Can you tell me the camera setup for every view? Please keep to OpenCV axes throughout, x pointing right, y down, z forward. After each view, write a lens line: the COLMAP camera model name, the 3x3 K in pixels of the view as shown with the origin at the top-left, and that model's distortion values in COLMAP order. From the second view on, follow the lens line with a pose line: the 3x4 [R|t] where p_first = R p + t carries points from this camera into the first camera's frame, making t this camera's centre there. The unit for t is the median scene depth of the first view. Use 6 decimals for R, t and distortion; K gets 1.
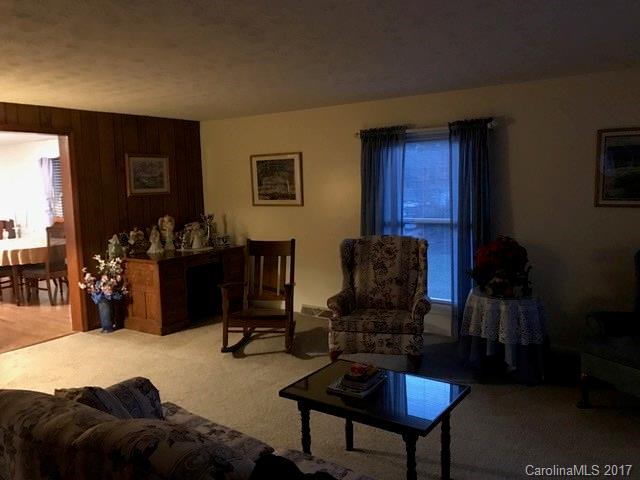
lens RADIAL K [[531.0, 0, 320.0], [0, 531.0, 240.0], [0, 0, 1]] dist [0.007332, 0.005086]
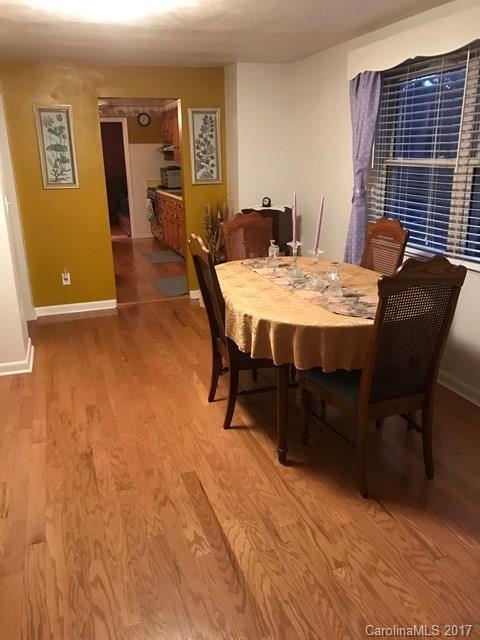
lens RADIAL K [[531.0, 0, 240.0], [0, 531.0, 320.0], [0, 0, 1]] dist [0.007332, 0.005086]
pose [[0.814773, 0.177606, -0.551907, -0.345017], [-0.060102, 0.972669, 0.224281, -0.052893], [0.576657, -0.149567, 0.803179, 0.597809]]
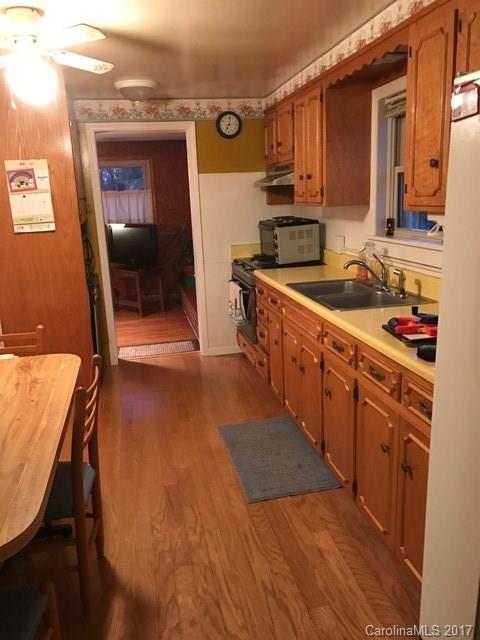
lens RADIAL K [[531.0, 0, 240.0], [0, 531.0, 320.0], [0, 0, 1]] dist [0.007332, 0.005086]
pose [[0.732661, 0.149862, -0.663890, -0.512443], [-0.050408, 0.984726, 0.166656, -0.067703], [0.678725, -0.088637, 0.729024, 0.758053]]
